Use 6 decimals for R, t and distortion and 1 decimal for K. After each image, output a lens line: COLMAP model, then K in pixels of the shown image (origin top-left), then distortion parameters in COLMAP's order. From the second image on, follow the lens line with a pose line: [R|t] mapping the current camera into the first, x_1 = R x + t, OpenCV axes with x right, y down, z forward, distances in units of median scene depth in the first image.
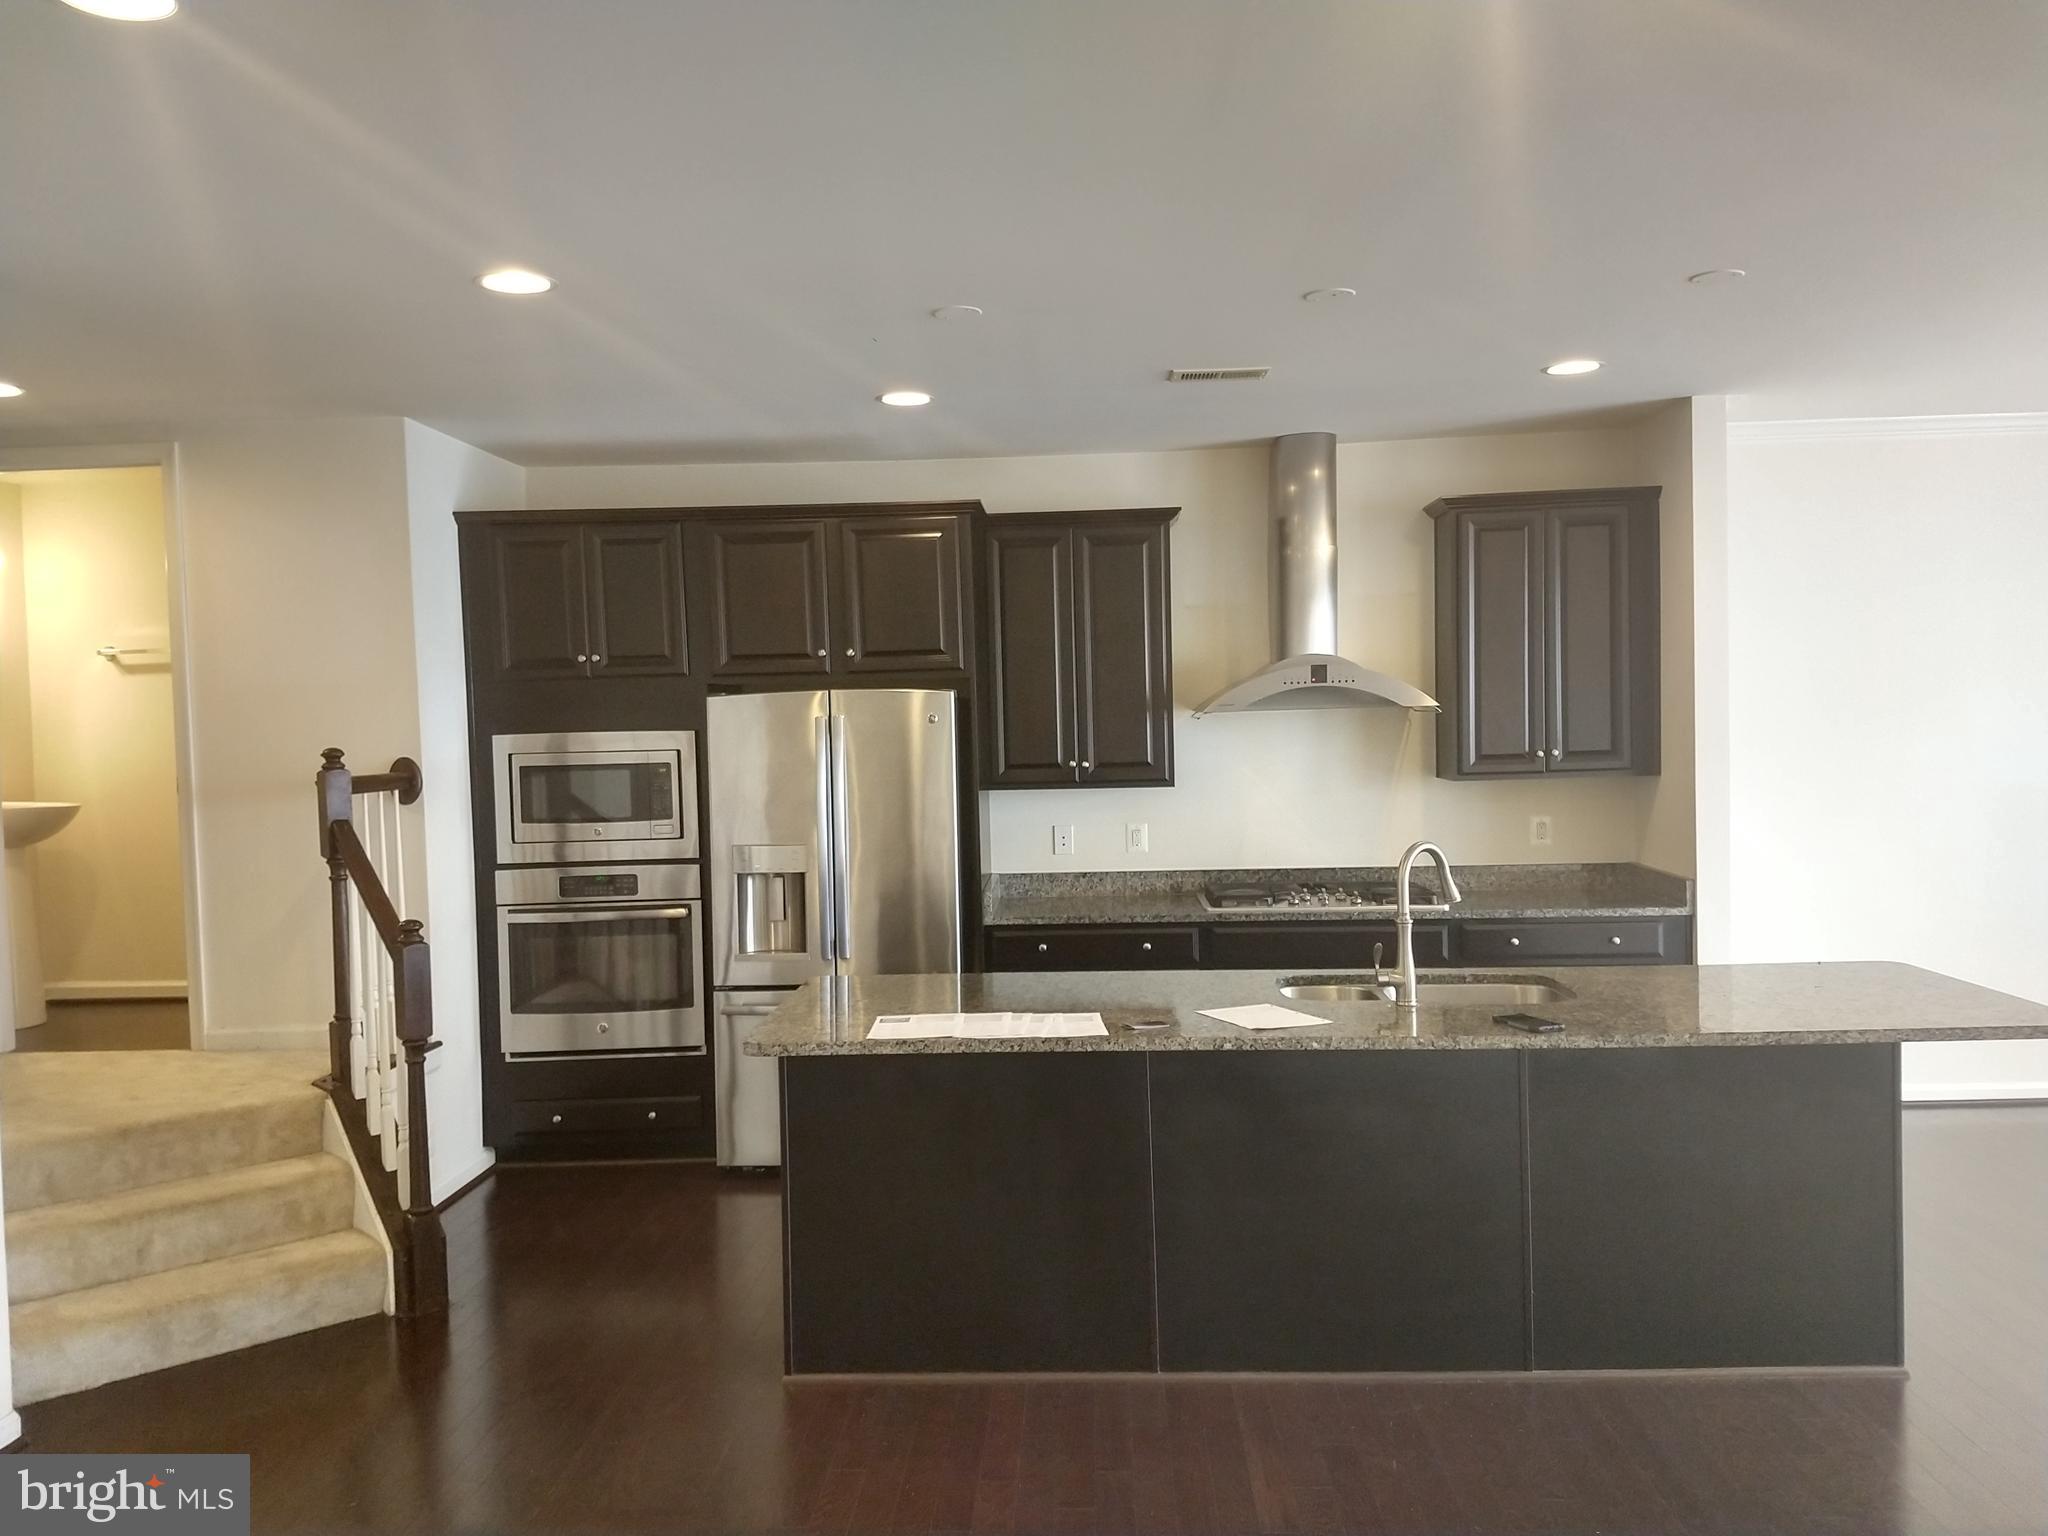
lens RADIAL K [[1565.0, 0, 1024.2], [0, 1565.0, 714.1], [0, 0, 1]] dist [0.115142, -0.202352]
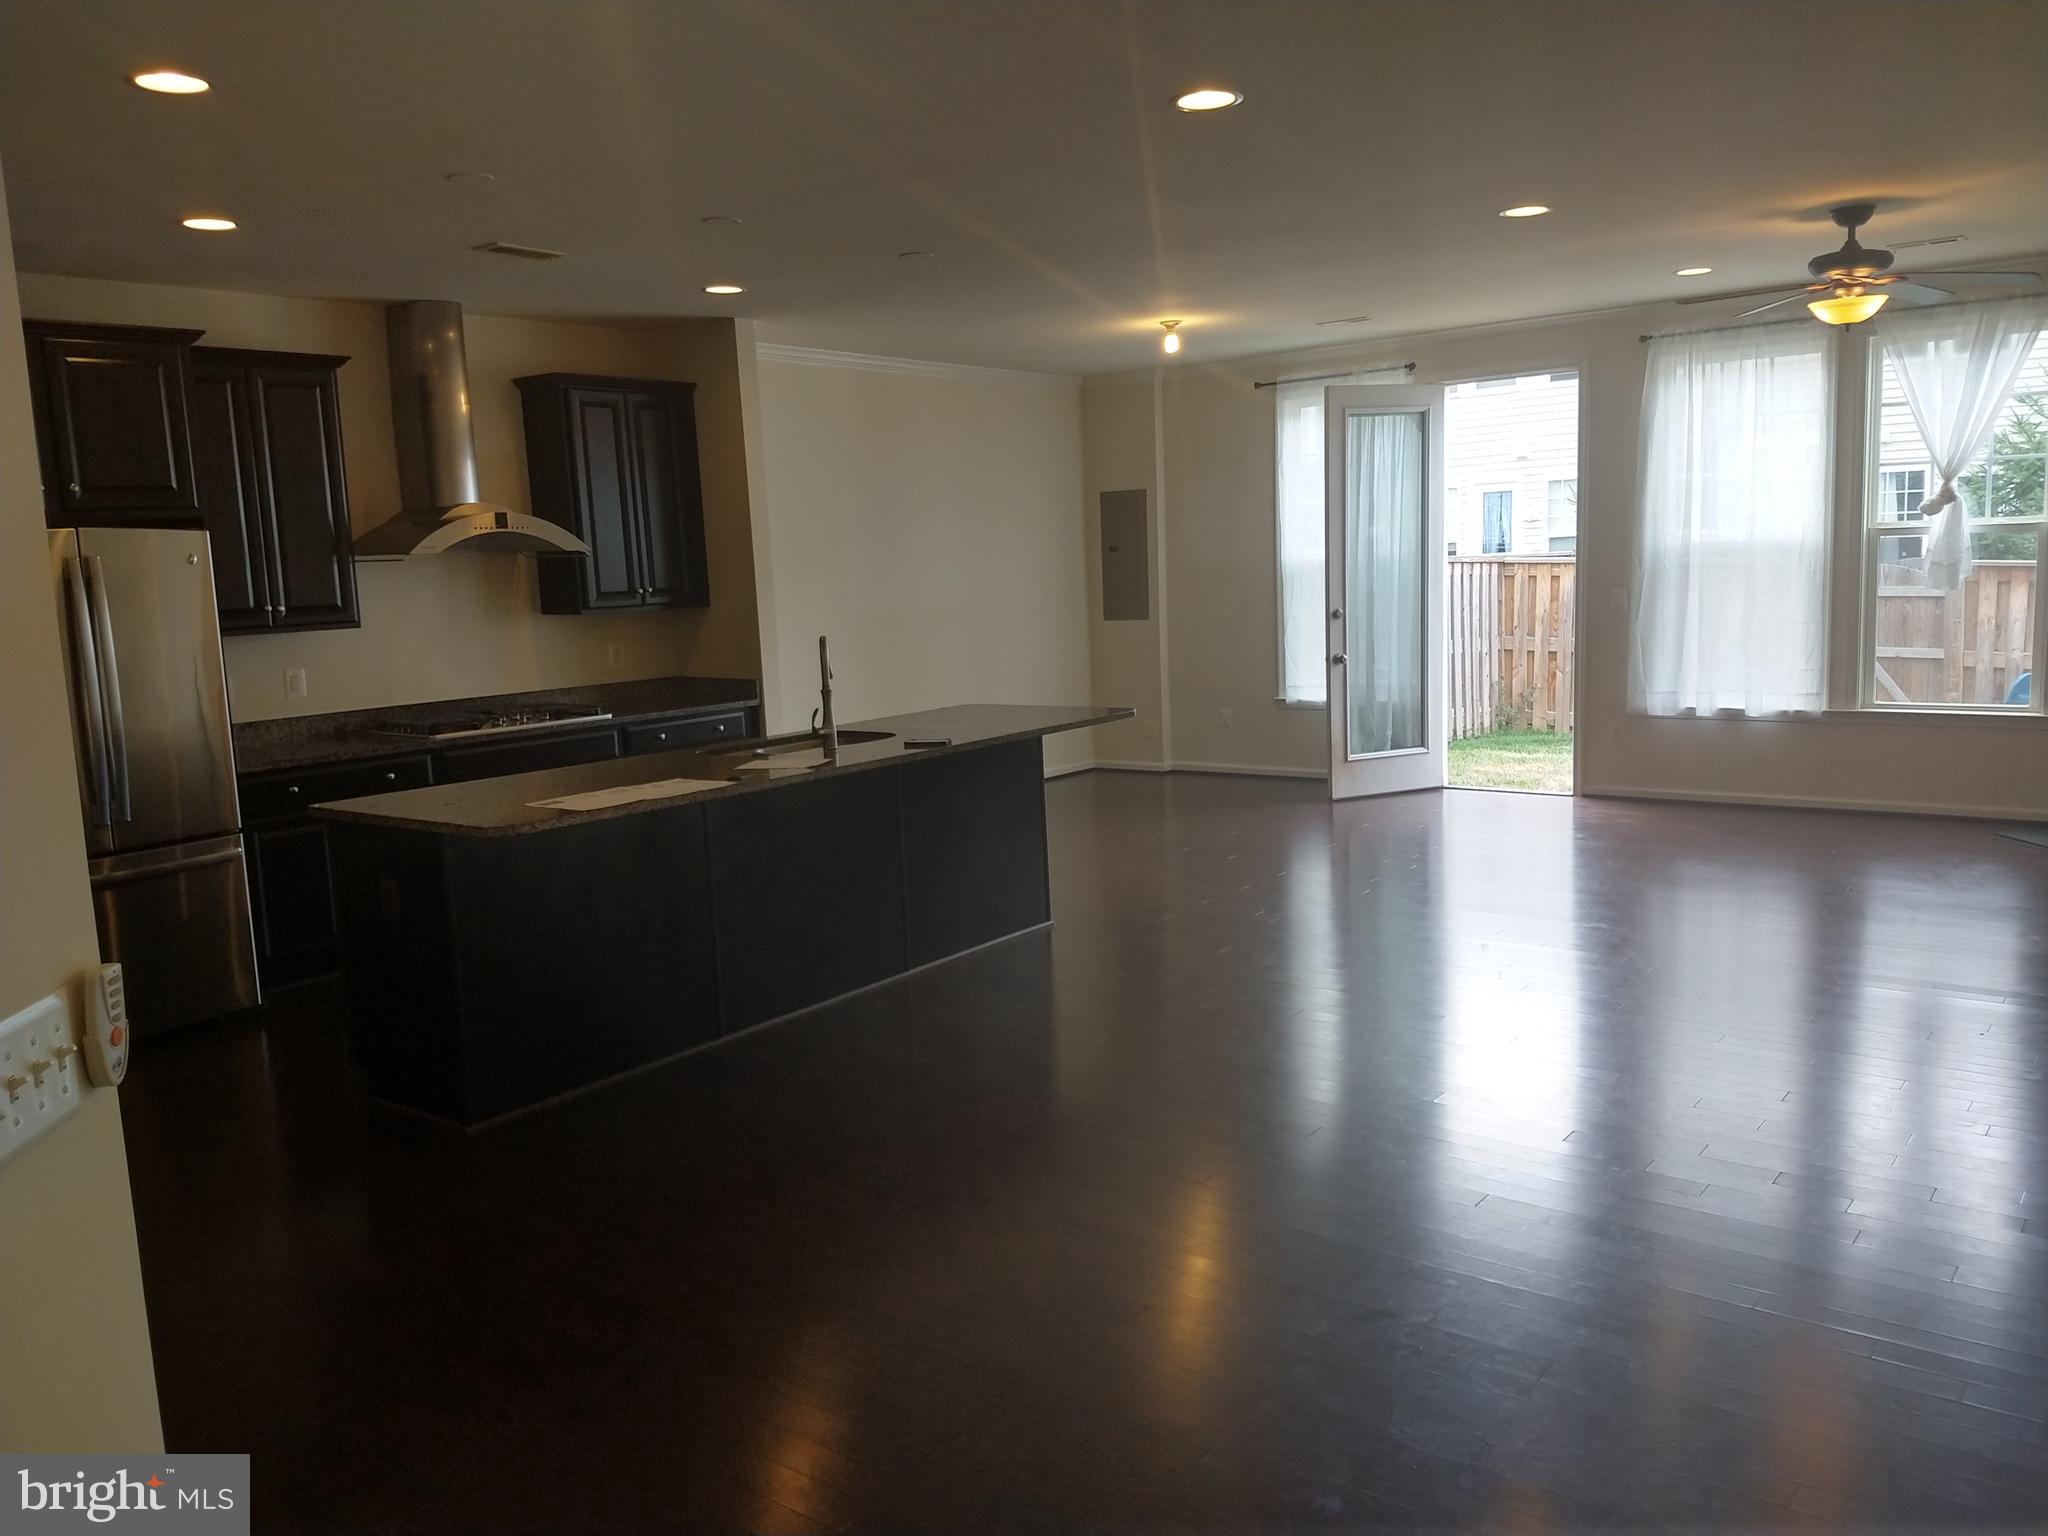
lens RADIAL K [[1572.0, 0, 1024.0], [0, 1572.0, 768.0], [0, 0, 1]] dist [0.126369, -0.211112]
pose [[0.555701, -0.112303, 0.823762, -0.547317], [0.015876, 0.992088, 0.124540, 0.011888], [-0.831230, -0.056129, 0.553087, 0.031467]]
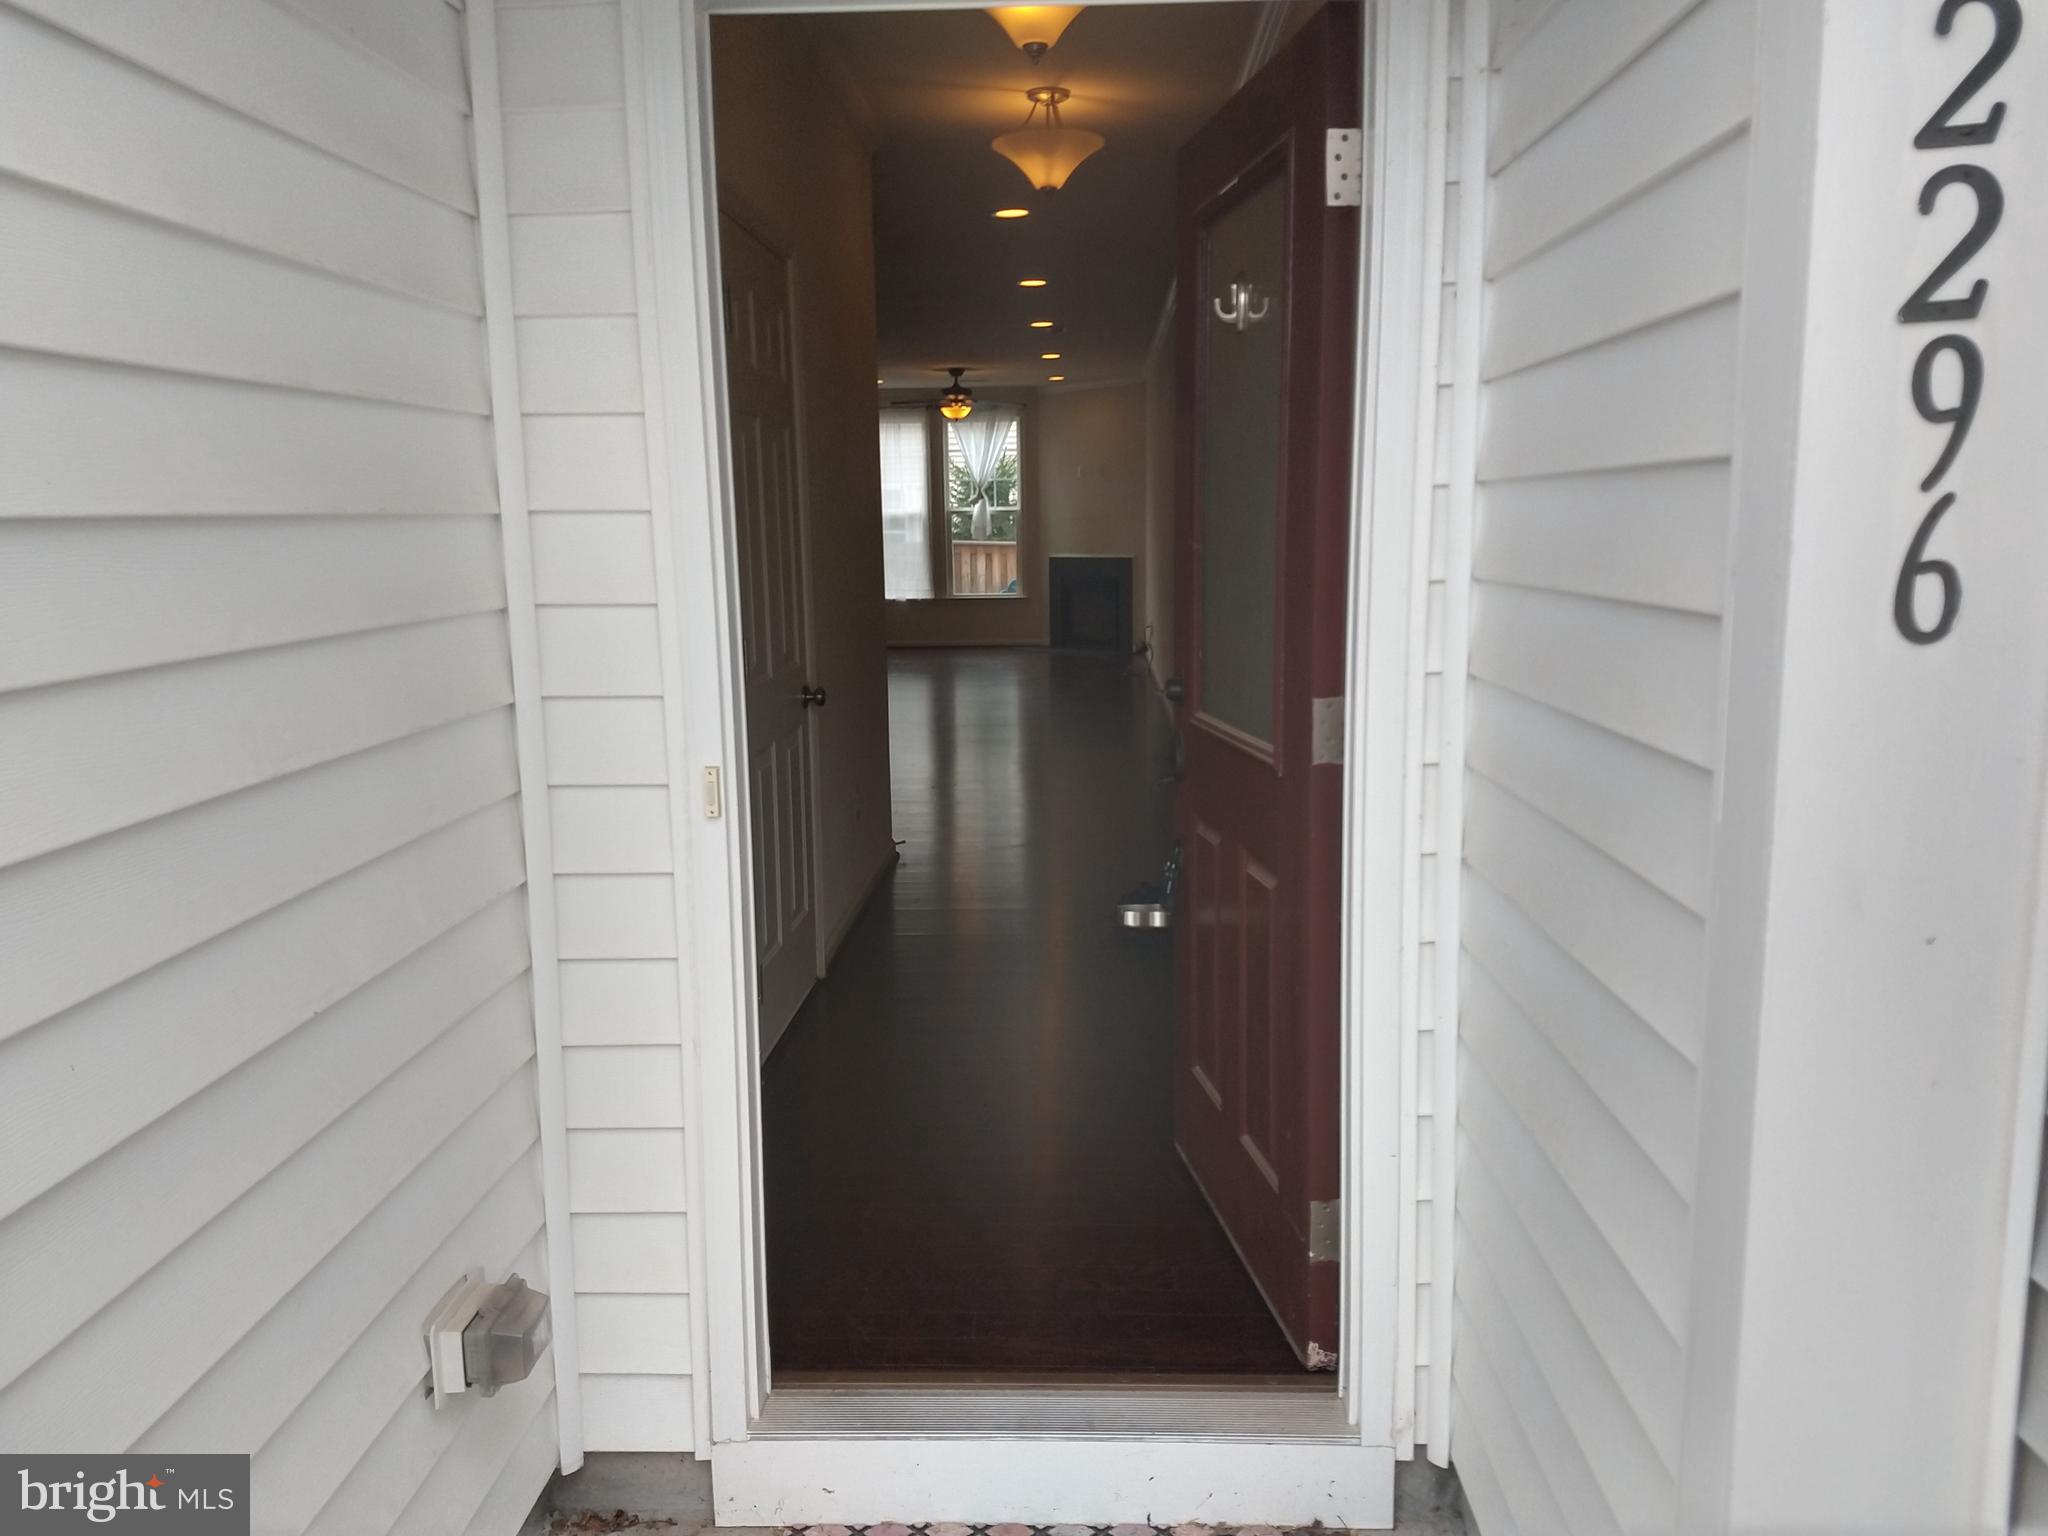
lens RADIAL K [[1572.0, 0, 1024.0], [0, 1572.0, 768.0], [0, 0, 1]] dist [0.126369, -0.211112]
pose [[-0.032109, -0.126251, 0.991479, -1.812034], [-0.005595, 0.991997, 0.126136, 0.088685], [-0.999469, -0.001498, -0.032559, 0.147906]]
